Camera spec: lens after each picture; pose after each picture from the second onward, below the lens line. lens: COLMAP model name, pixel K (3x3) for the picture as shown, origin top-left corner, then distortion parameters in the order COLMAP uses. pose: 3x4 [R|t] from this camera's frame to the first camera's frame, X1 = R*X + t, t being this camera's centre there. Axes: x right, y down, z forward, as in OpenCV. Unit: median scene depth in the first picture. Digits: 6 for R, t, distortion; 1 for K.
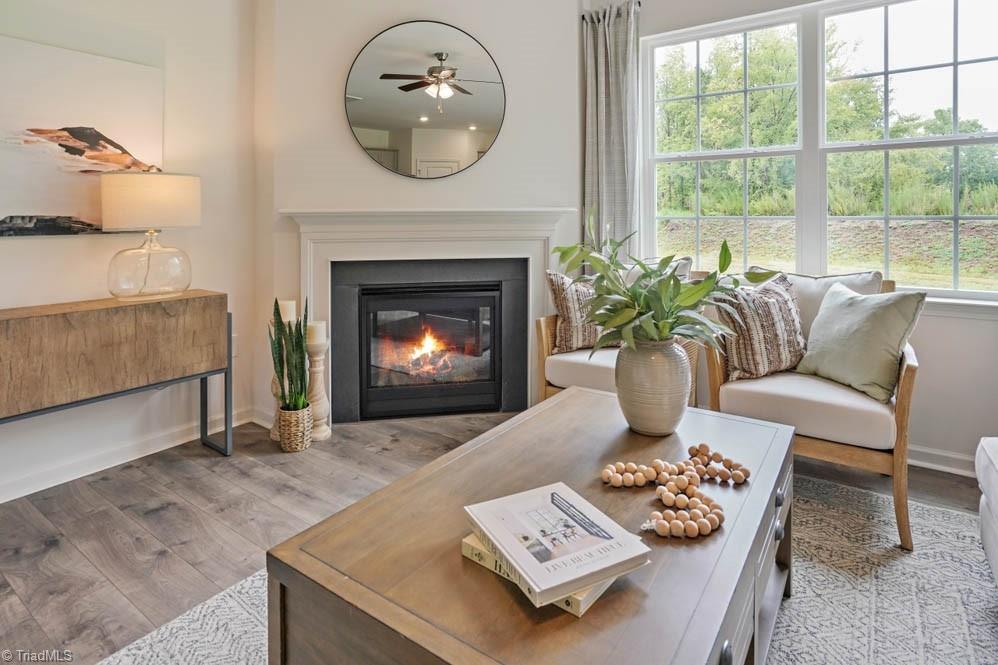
lens RADIAL K [[541.6, 0, 496.6], [0, 541.6, 216.5], [0, 0, 1]] dist [-0.018553, 0.001192]
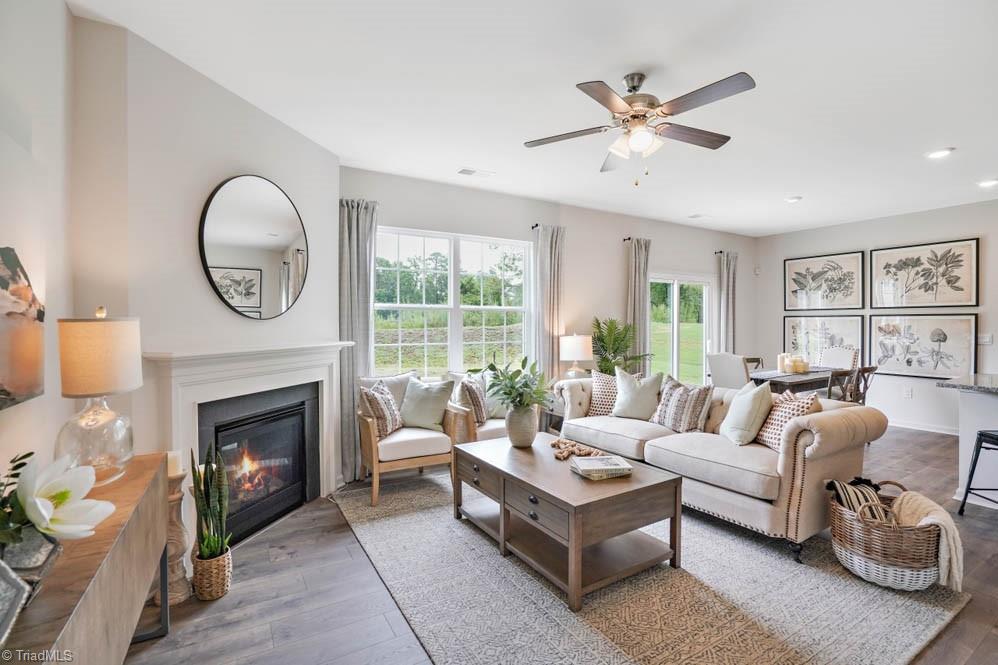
lens RADIAL K [[458.5, 0, 503.1], [0, 458.5, 331.5], [0, 0, 1]] dist [-0.053761, 0.019057]
pose [[0.391969, -0.006759, 0.919954, -1.024740], [-0.004267, 0.999949, 0.009165, -0.069606], [-0.919969, -0.007518, 0.391920, 0.219563]]
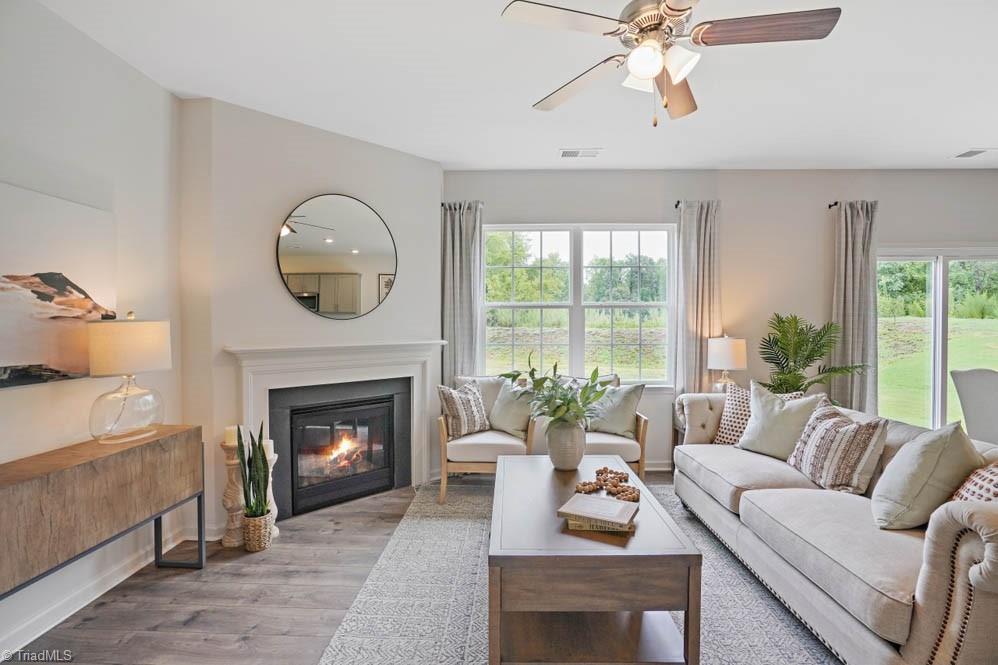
lens RADIAL K [[458.5, 0, 503.1], [0, 458.5, 331.5], [0, 0, 1]] dist [-0.053761, 0.019057]
pose [[0.825587, -0.004081, 0.564260, -0.542658], [-0.004008, 0.999906, 0.013096, -0.072233], [-0.564260, -0.013073, 0.825493, -0.132872]]
